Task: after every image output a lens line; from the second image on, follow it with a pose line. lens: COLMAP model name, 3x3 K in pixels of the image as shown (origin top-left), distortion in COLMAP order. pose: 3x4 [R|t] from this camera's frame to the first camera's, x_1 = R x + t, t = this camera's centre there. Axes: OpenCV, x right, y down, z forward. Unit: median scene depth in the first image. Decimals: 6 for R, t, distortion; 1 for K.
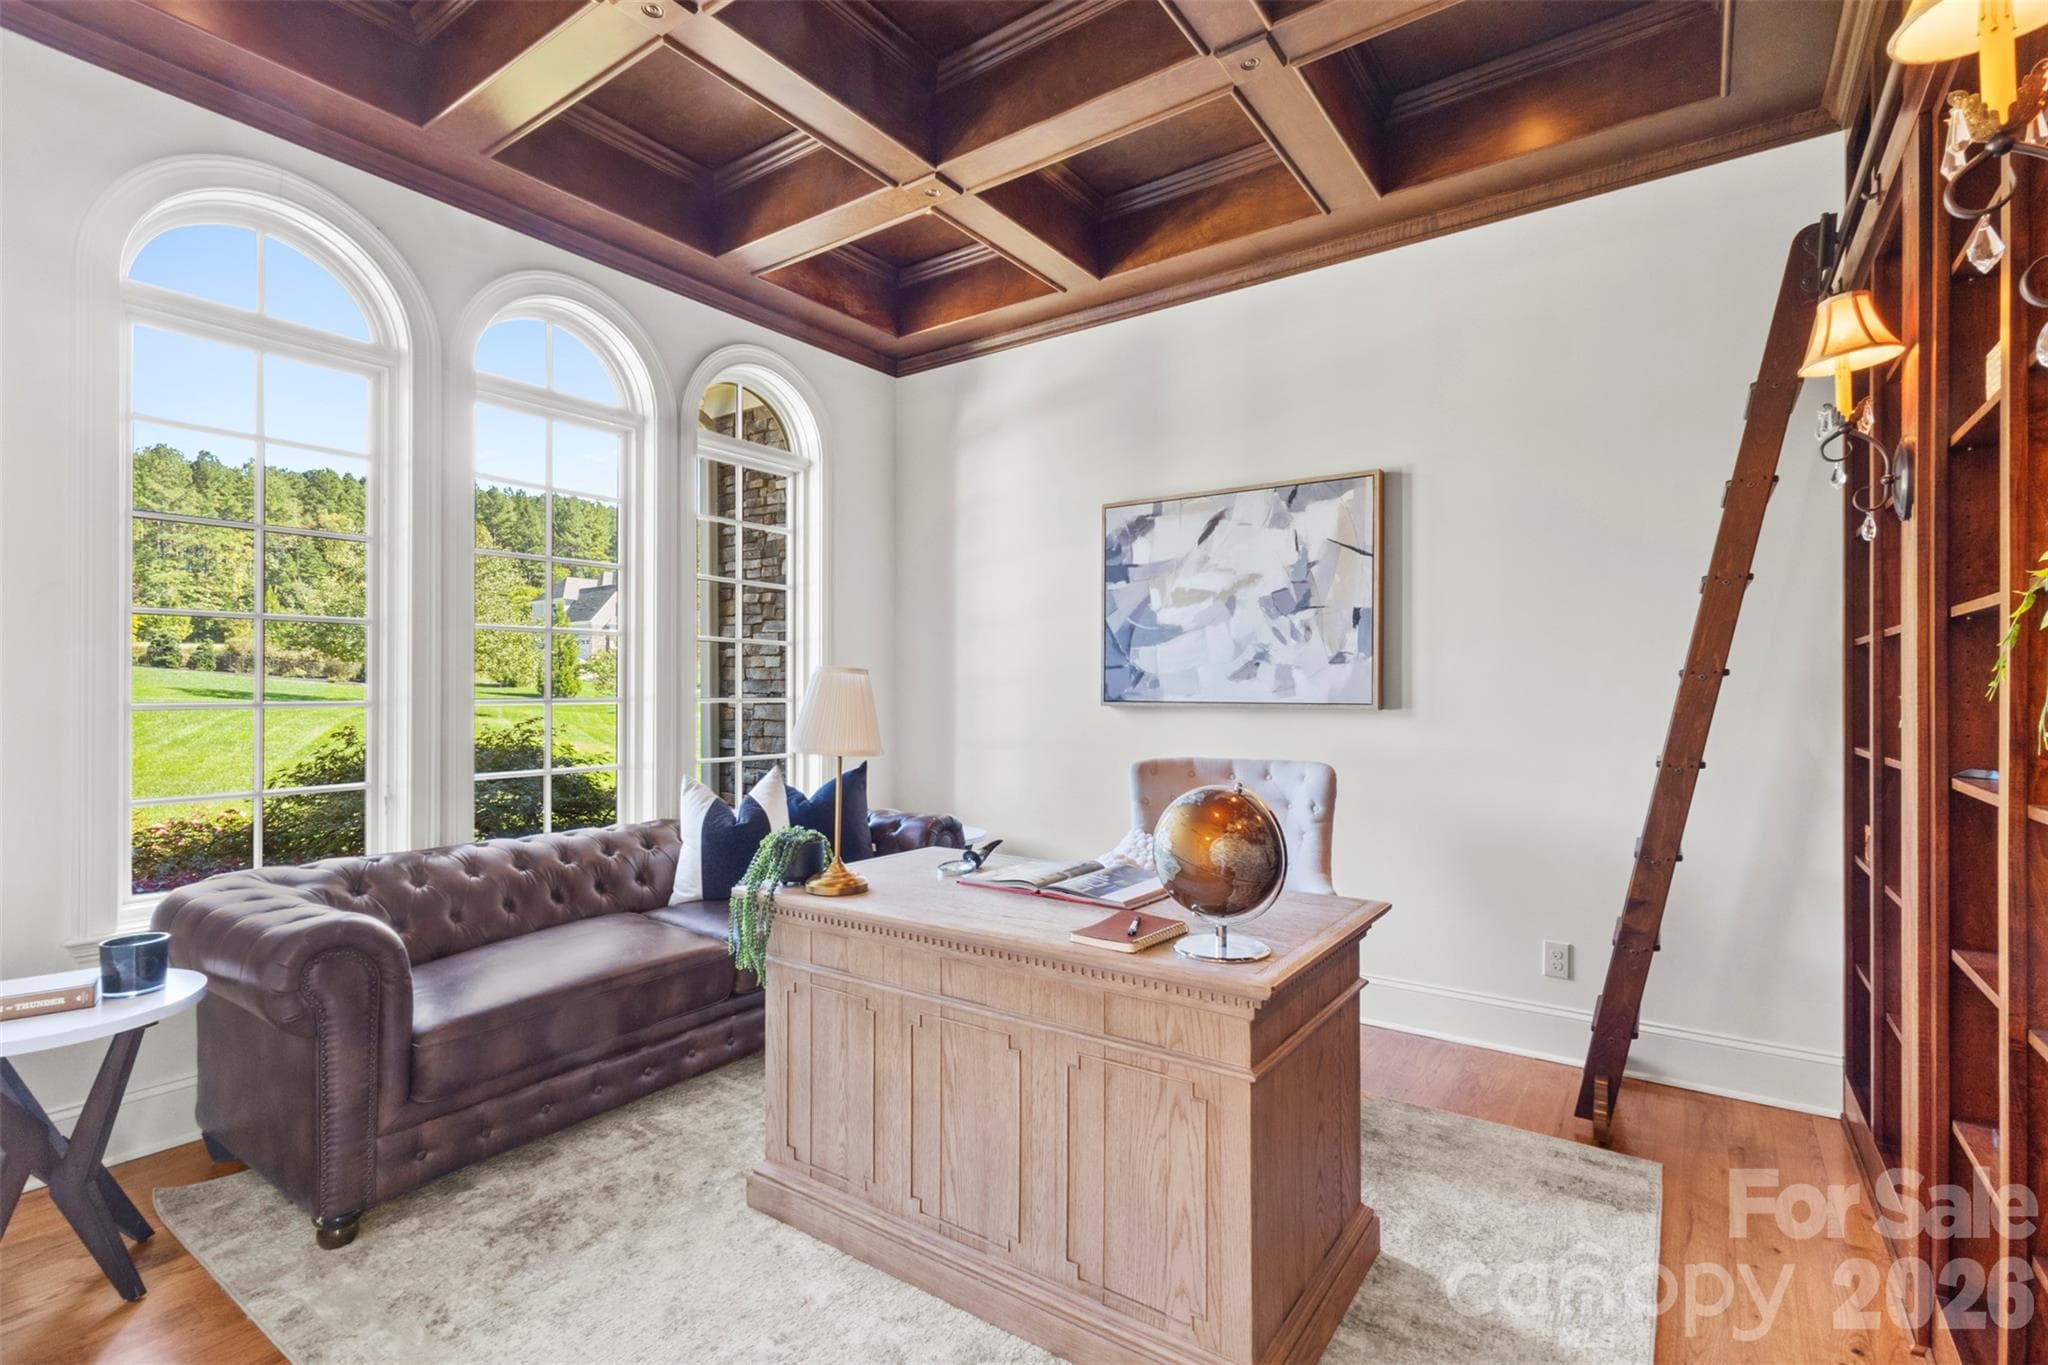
lens RADIAL K [[951.3, 0, 1020.4], [0, 951.3, 686.7], [0, 0, 1]] dist [0.006848, 0.000406]
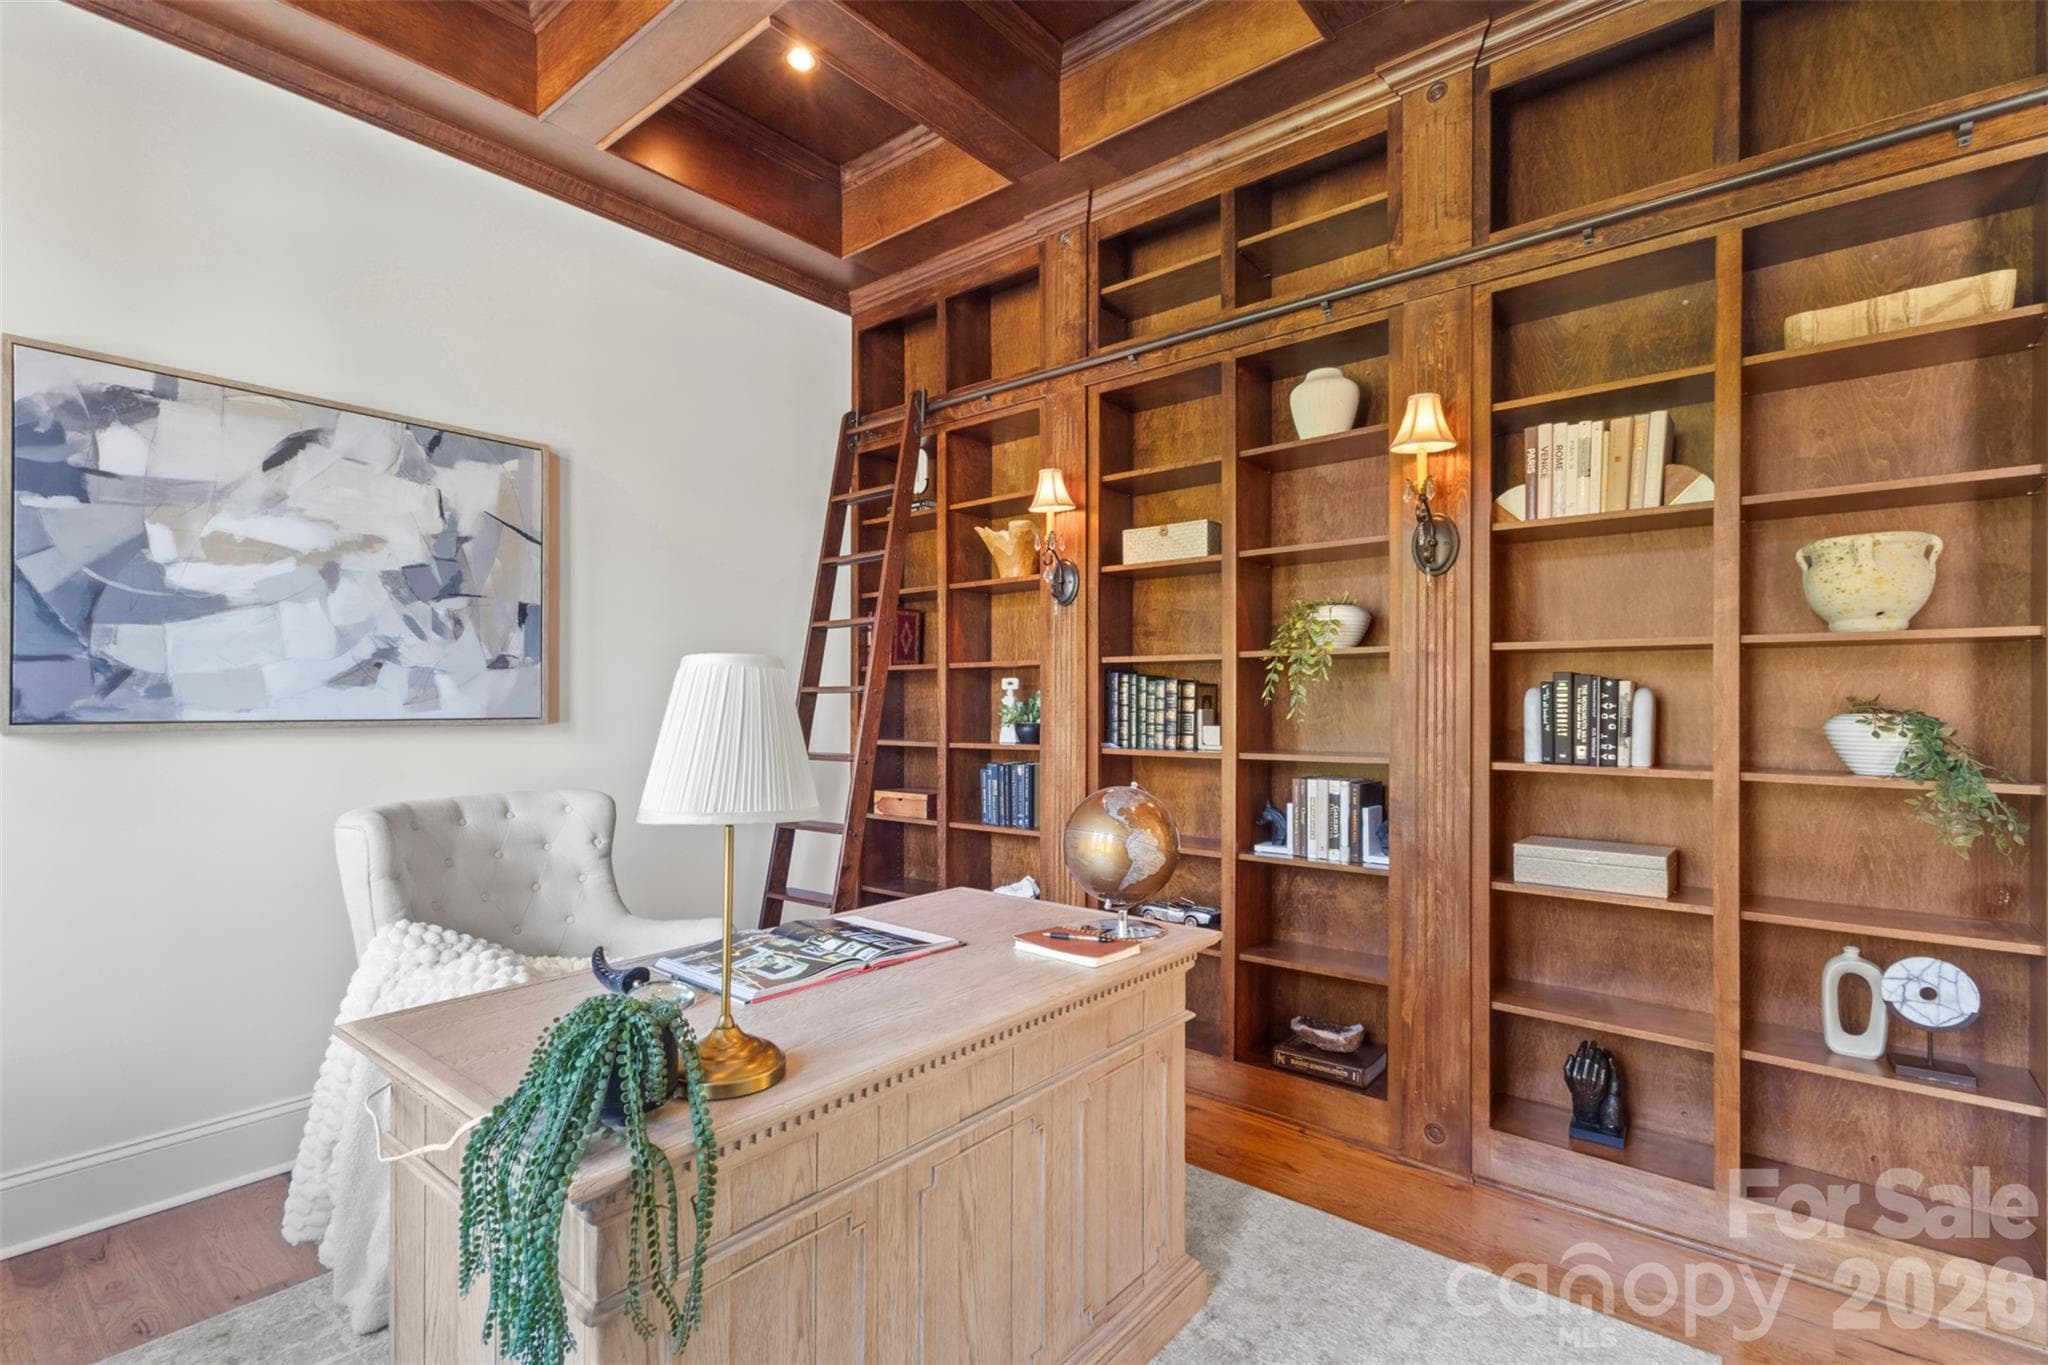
lens RADIAL K [[951.3, 0, 1020.7], [0, 951.3, 692.5], [0, 0, 1]] dist [0.006848, 0.000406]
pose [[0.083109, 0.009541, 0.996495, -0.412818], [-0.003086, 0.999952, -0.009317, 0.001840], [-0.996536, -0.002300, 0.083134, 0.464148]]
